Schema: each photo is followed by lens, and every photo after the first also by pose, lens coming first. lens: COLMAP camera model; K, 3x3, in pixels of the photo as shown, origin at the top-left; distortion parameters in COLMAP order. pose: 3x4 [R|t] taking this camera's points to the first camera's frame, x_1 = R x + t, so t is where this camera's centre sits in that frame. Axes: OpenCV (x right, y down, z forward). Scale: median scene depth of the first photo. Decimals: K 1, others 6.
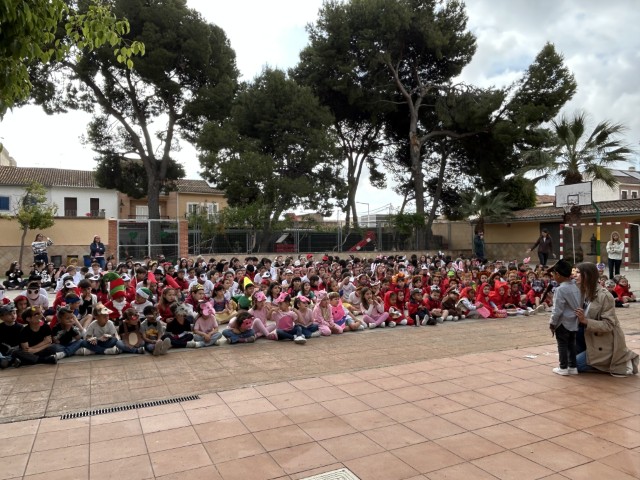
lens RADIAL K [[443.1, 0, 319.2], [0, 443.1, 239.4], [0, 0, 1]] dist [0.005486, 0.002008]
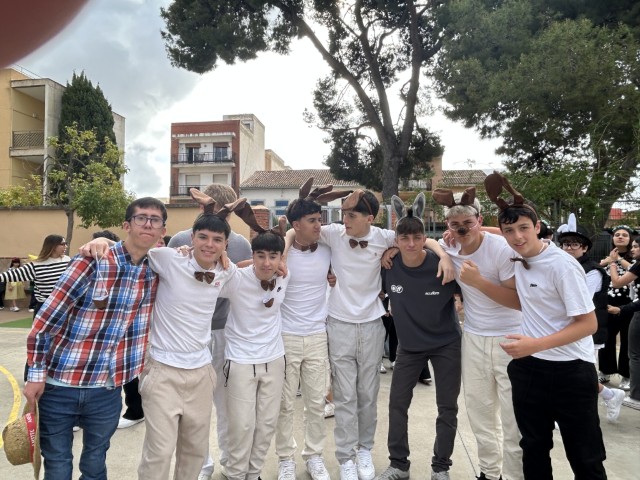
lens RADIAL K [[453.8, 0, 323.0], [0, 453.8, 238.2], [0, 0, 1]] dist [-0.009664, 0.004292]
pose [[0.812767, -0.007451, -0.582541, -0.057810], [-0.010717, 0.999558, -0.027736, 0.005289], [0.582490, 0.028786, 0.812328, 0.370126]]
